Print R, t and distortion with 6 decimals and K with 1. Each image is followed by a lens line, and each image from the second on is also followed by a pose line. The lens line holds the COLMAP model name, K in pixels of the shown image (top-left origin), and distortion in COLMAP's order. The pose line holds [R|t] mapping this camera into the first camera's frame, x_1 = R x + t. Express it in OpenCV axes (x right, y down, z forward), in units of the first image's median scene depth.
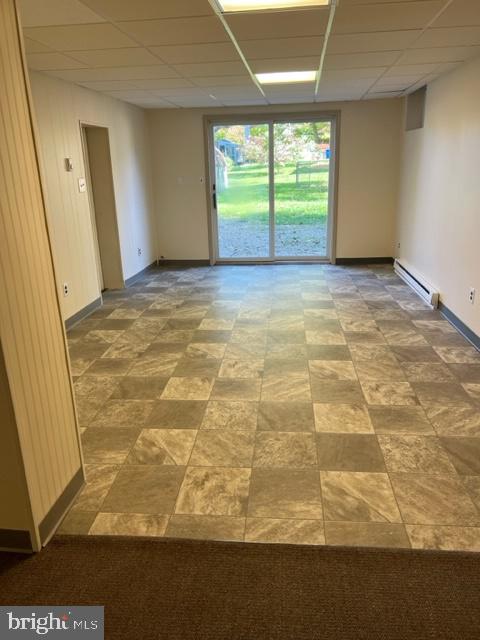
lens RADIAL K [[481.0, 0, 239.9], [0, 481.0, 319.8], [0, 0, 1]] dist [0.039024, -0.028574]
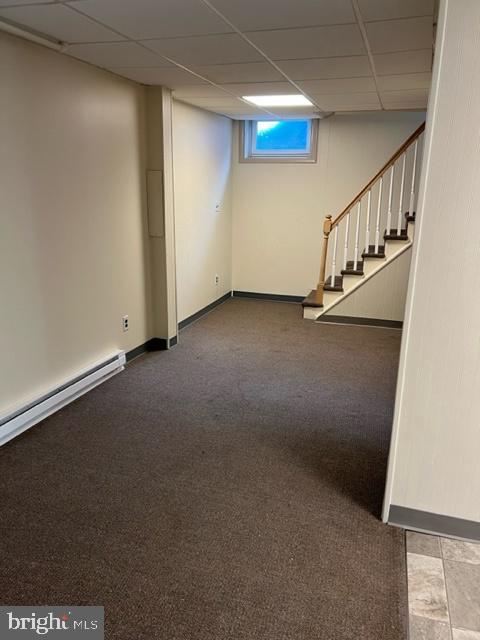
lens RADIAL K [[481.0, 0, 240.6], [0, 481.0, 319.0], [0, 0, 1]] dist [0.039024, -0.028574]
pose [[-0.211553, 0.280286, -0.936315, 0.569494], [-0.297554, 0.894051, 0.334864, -0.227168], [0.930971, 0.349446, -0.105739, 0.611083]]
